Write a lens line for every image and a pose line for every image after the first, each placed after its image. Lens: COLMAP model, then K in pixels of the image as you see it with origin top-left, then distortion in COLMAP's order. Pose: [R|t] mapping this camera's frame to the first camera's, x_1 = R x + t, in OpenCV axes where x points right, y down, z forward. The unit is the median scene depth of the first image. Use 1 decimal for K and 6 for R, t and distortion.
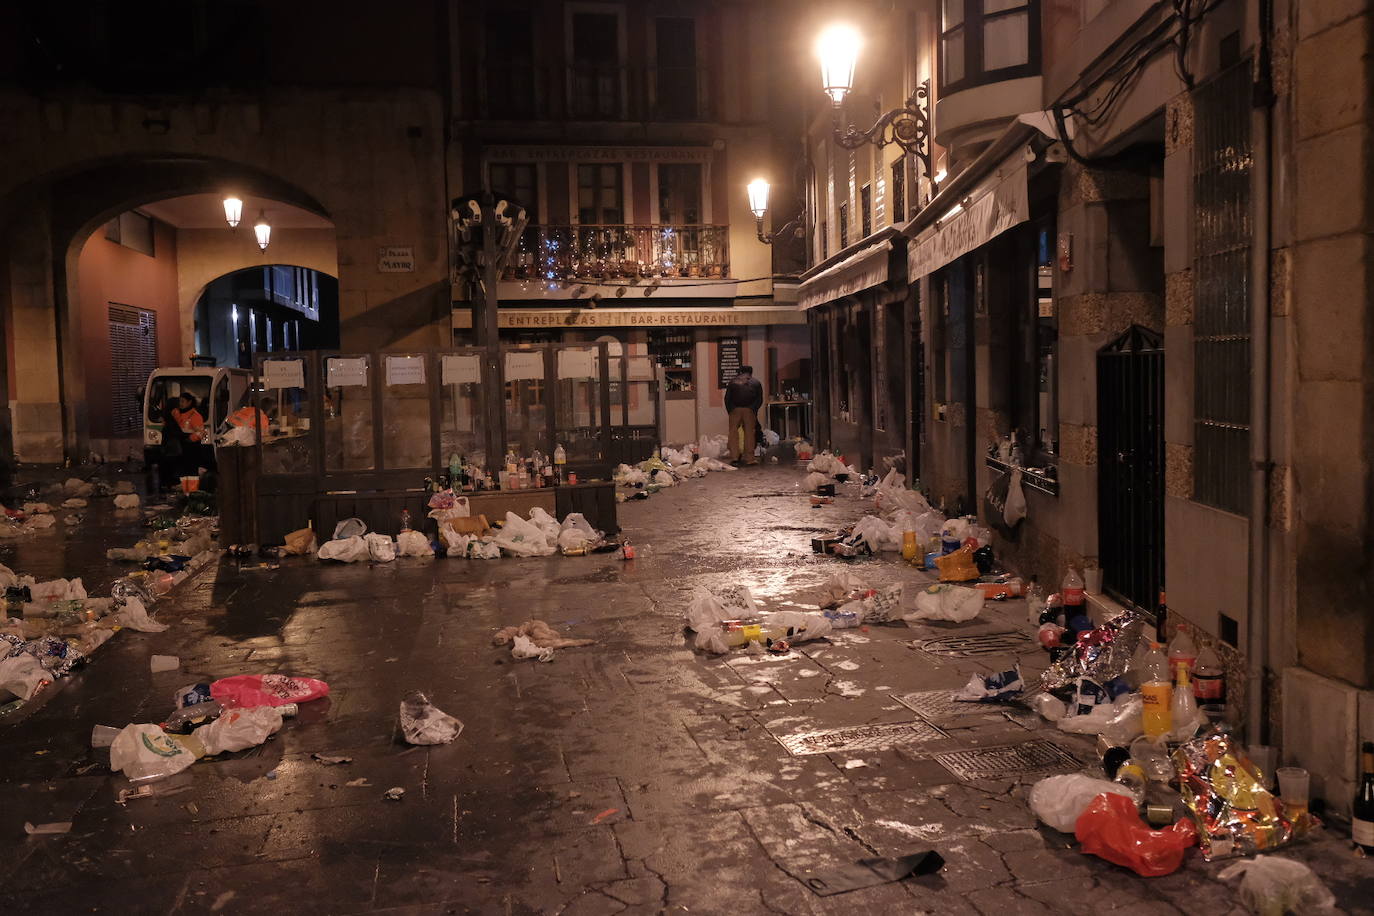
lens RADIAL K [[1381.8, 0, 687.0], [0, 1381.8, 458.0], [0, 0, 1]] dist [-0.021300, 0.055257]
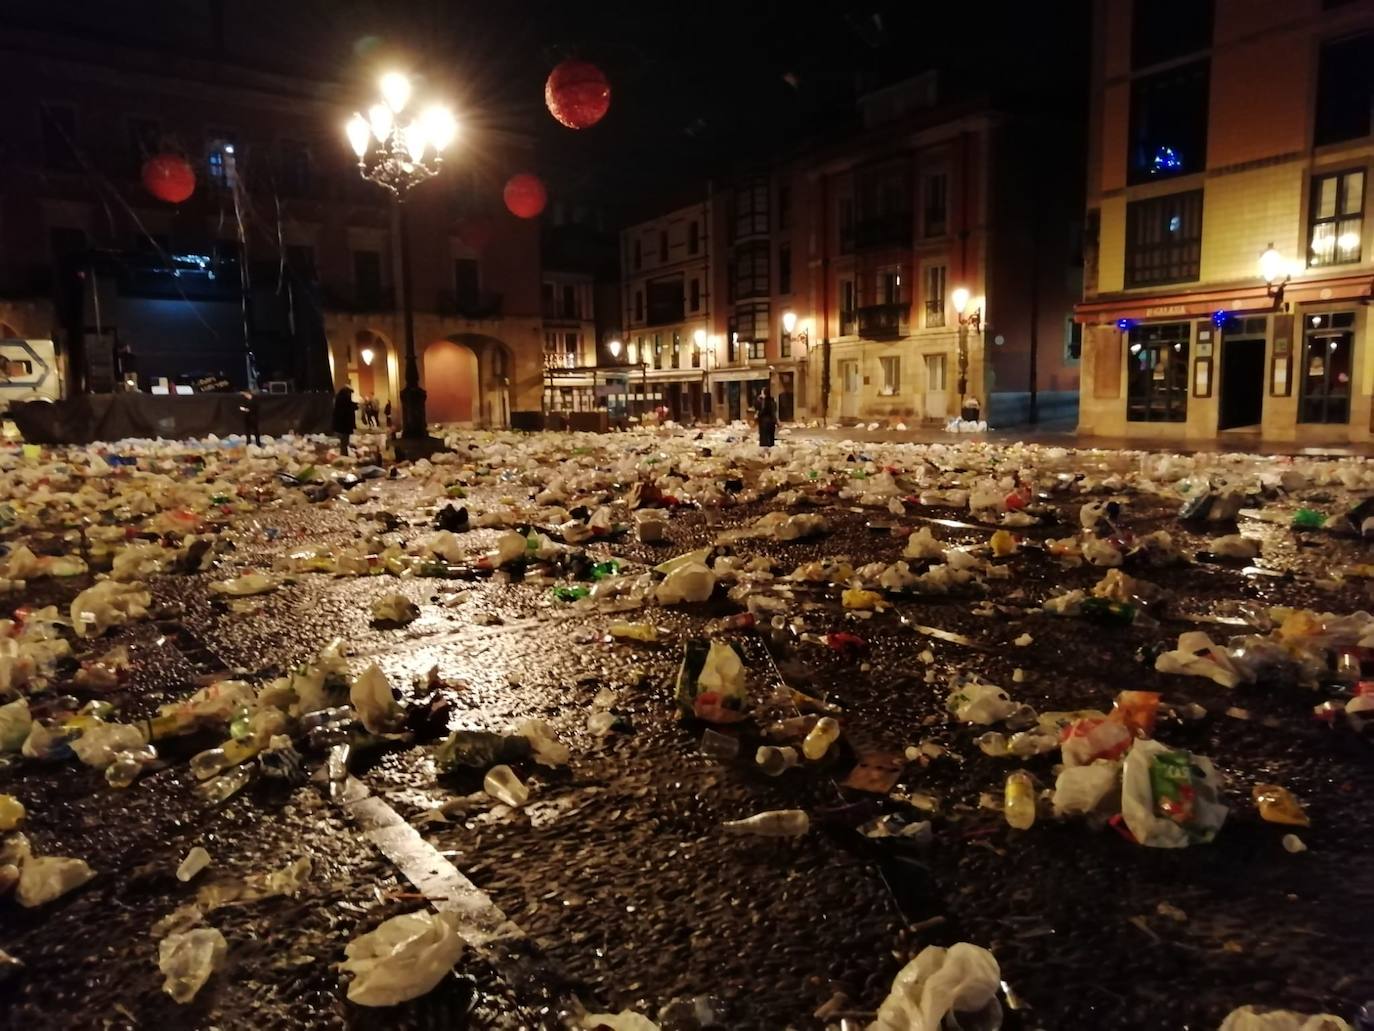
lens RADIAL K [[1015.5, 0, 687.0], [0, 1015.5, 515.5], [0, 0, 1]] dist [0.004057, -0.001788]
pose [[0.895454, -0.042656, 0.443105, -0.808125], [0.024797, 0.998633, 0.046024, 0.098493], [-0.444462, -0.030225, 0.895288, -1.178285]]
